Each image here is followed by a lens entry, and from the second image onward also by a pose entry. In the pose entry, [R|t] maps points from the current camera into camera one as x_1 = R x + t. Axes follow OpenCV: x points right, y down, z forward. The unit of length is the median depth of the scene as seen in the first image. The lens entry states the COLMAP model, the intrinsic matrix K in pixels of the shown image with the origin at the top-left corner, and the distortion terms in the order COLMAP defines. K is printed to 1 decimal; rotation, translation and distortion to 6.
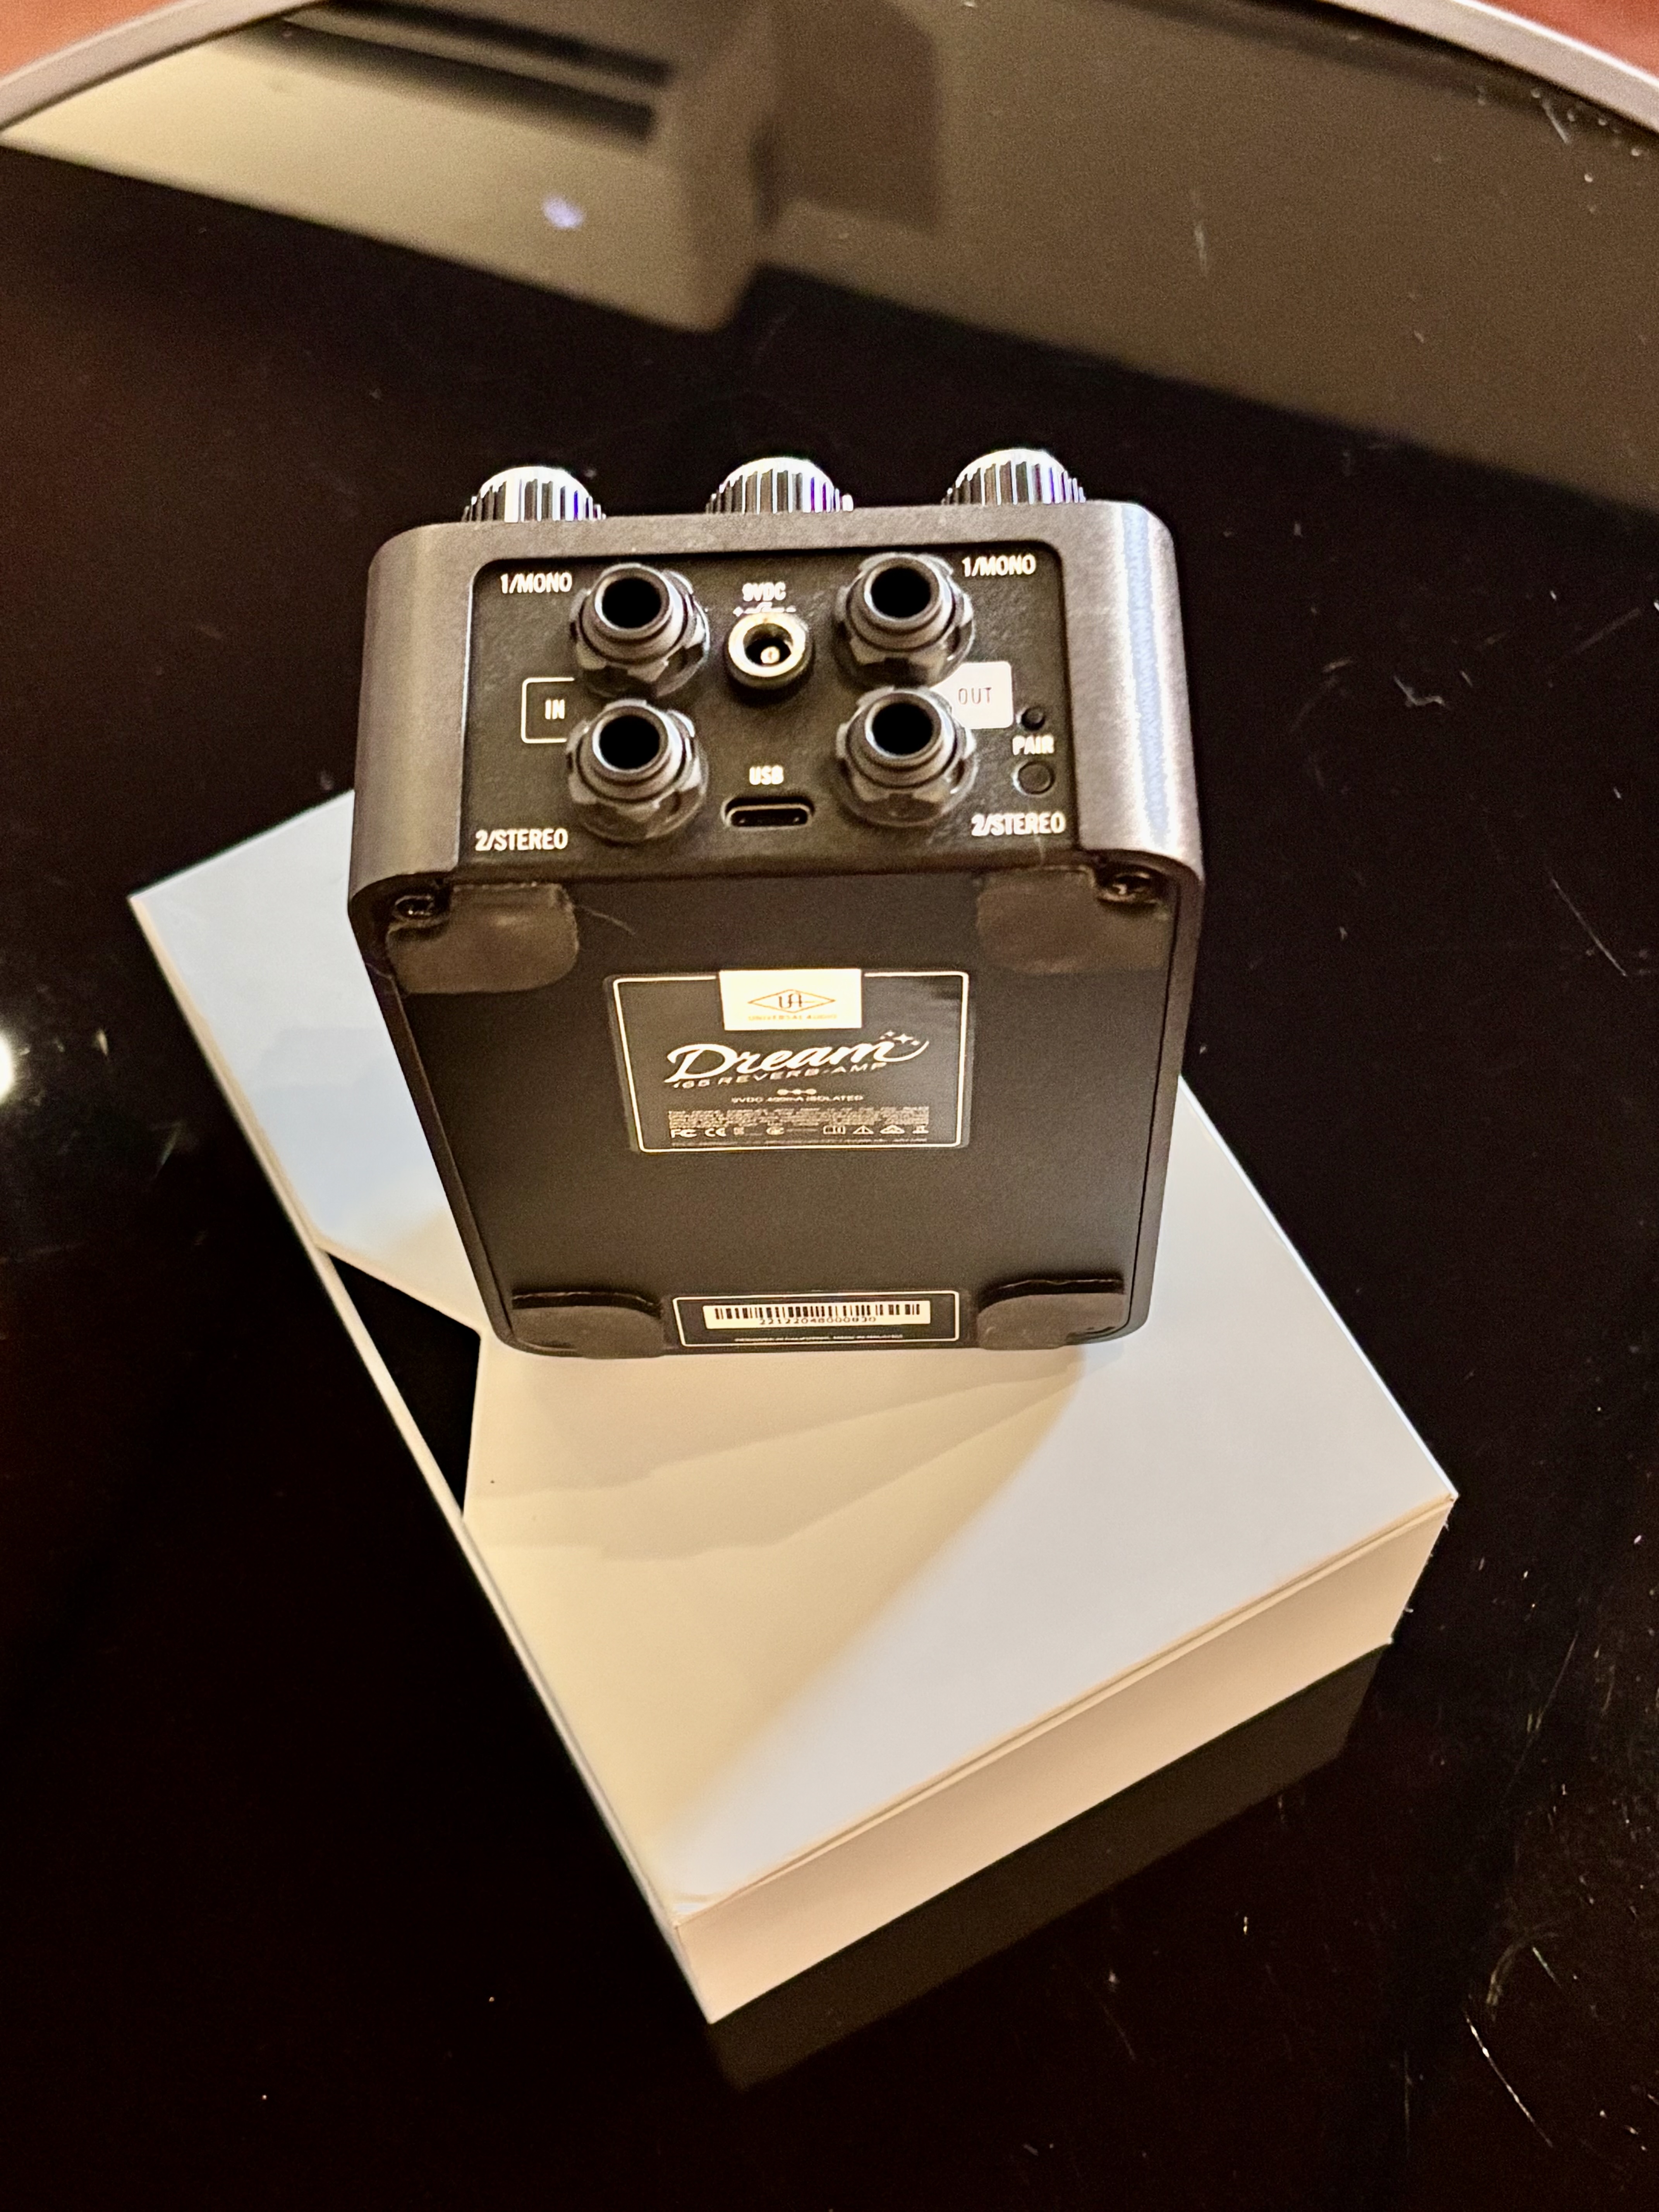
lens RADIAL K [[3311.0, 0, 829.5], [0, 3311.0, 1106.0], [0, 0, 1]] dist [0.033993, 0.036958]
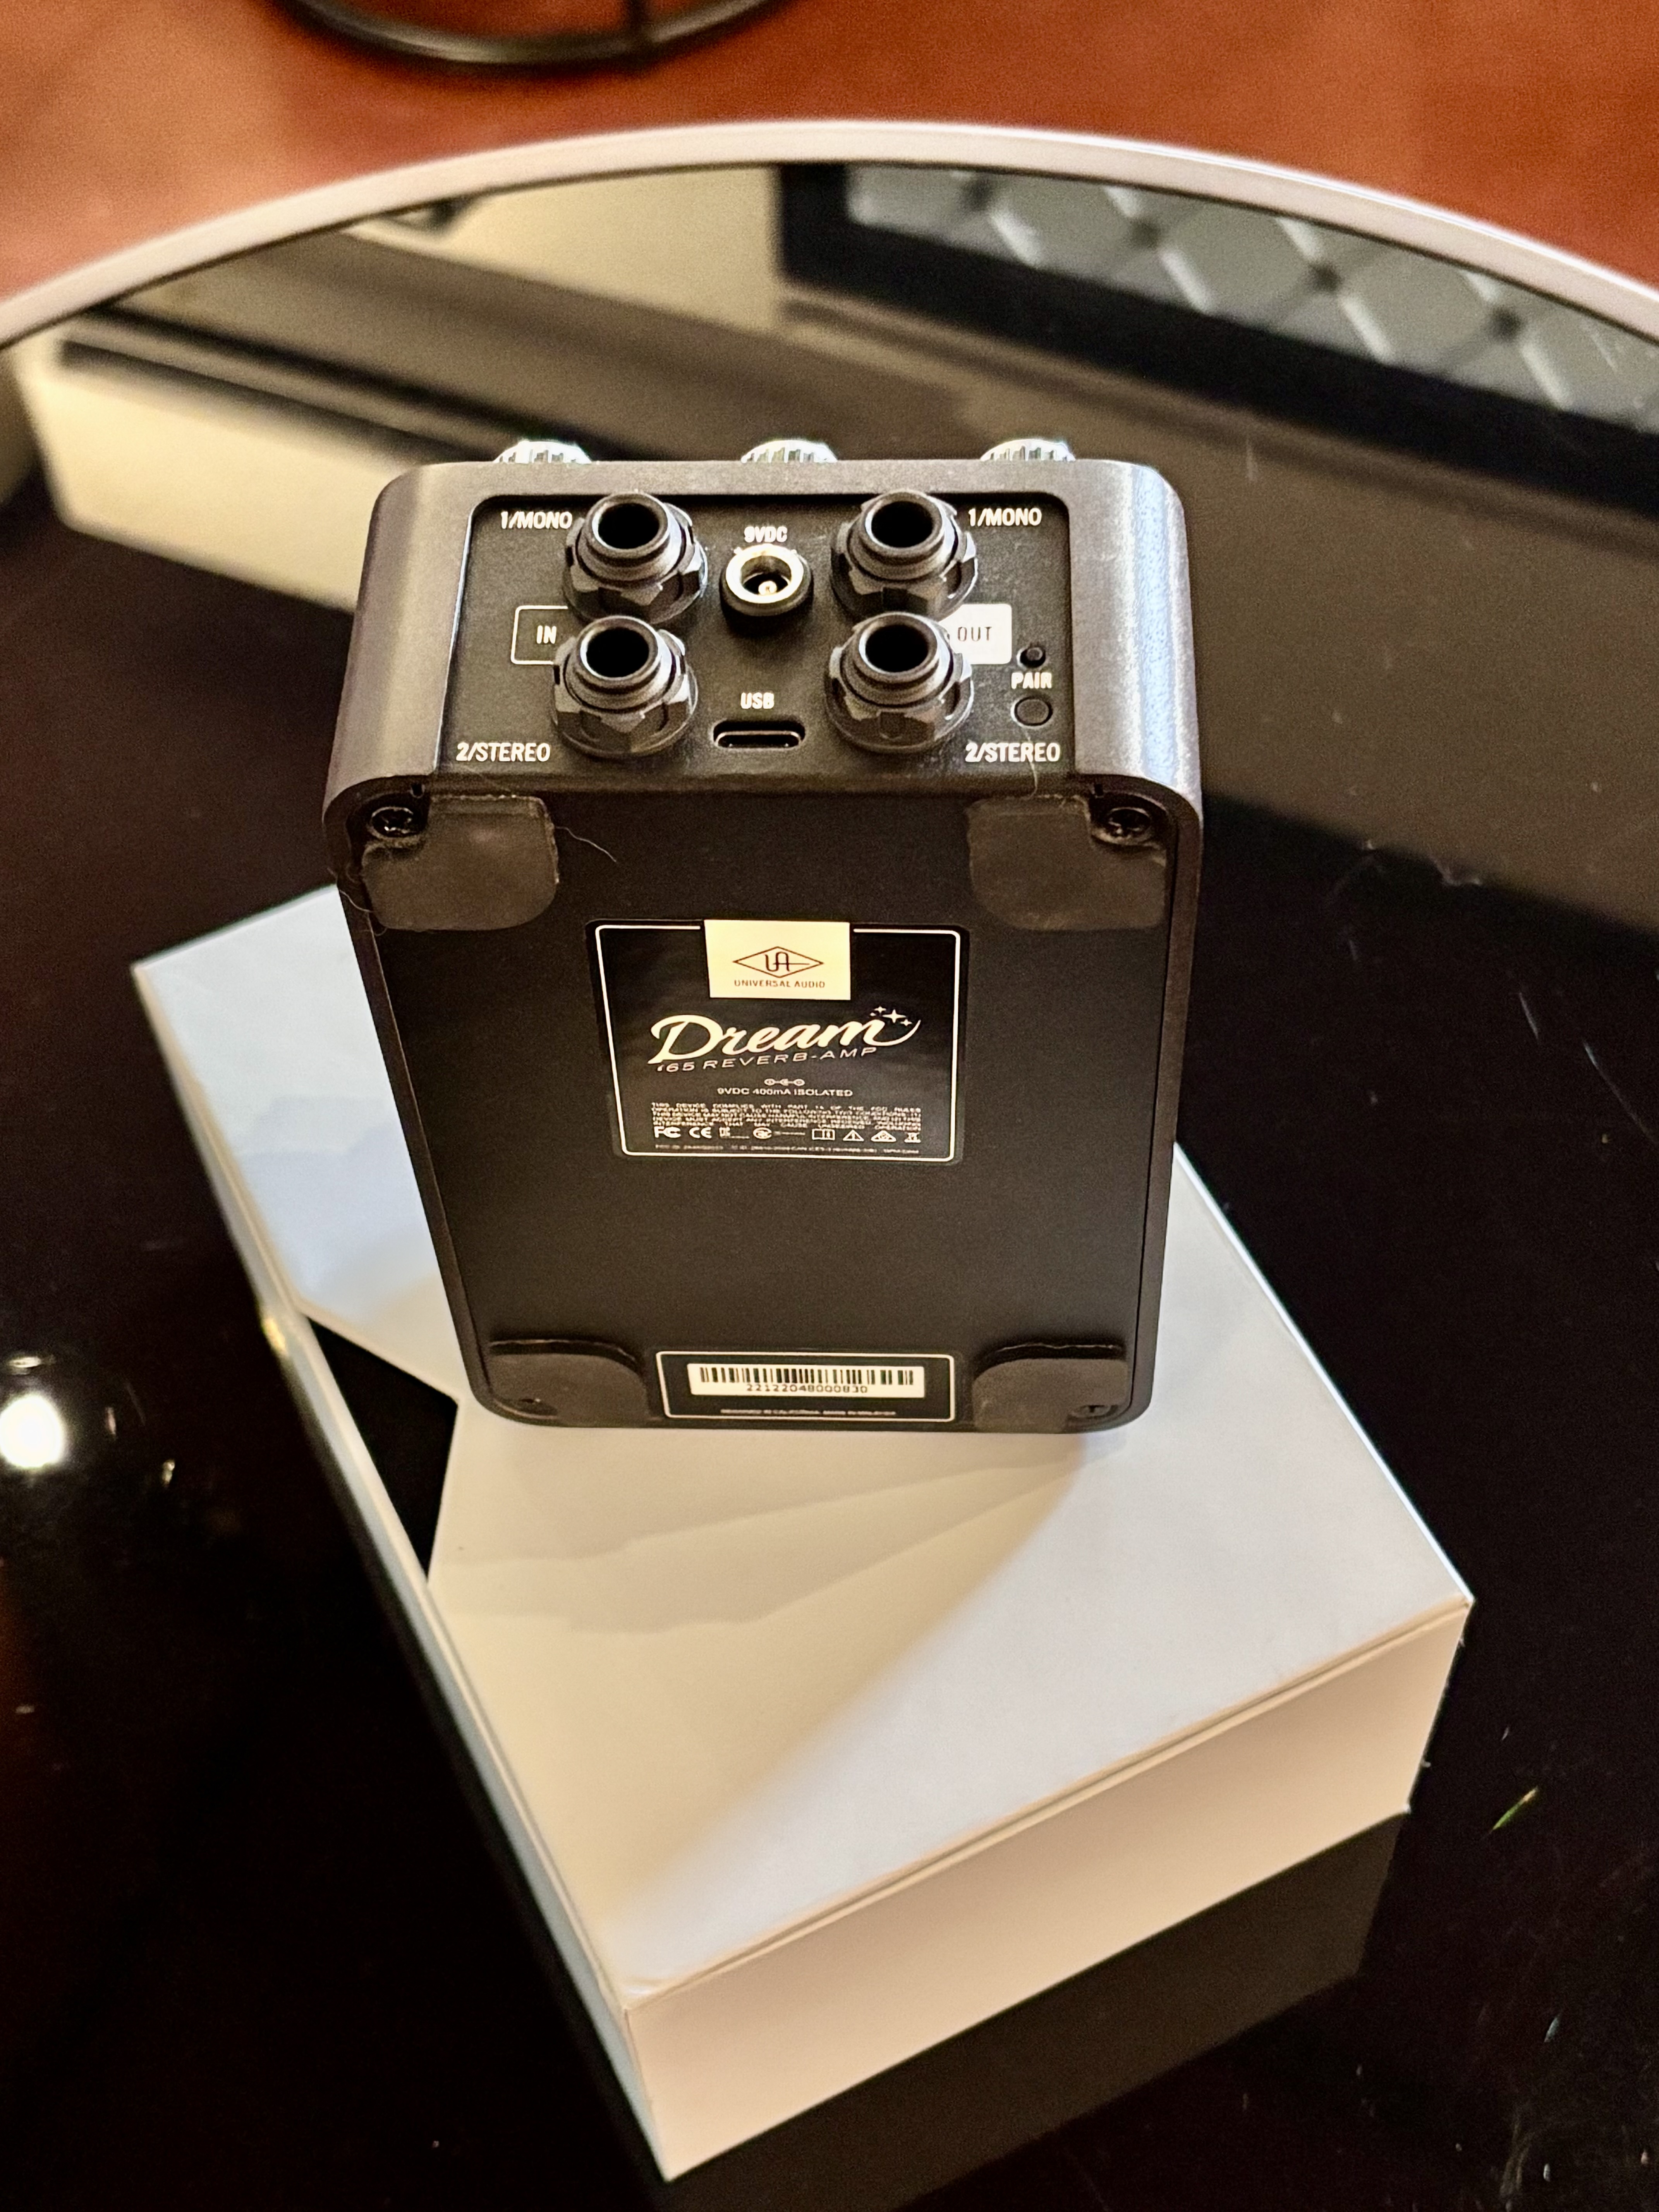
lens RADIAL K [[3311.0, 0, 829.5], [0, 3311.0, 1106.0], [0, 0, 1]] dist [0.033993, 0.036958]
pose [[0.998988, 0.037846, -0.024307, 0.027694], [-0.040865, 0.989462, -0.138904, 0.139525], [0.018794, 0.139756, 0.990008, 0.044741]]
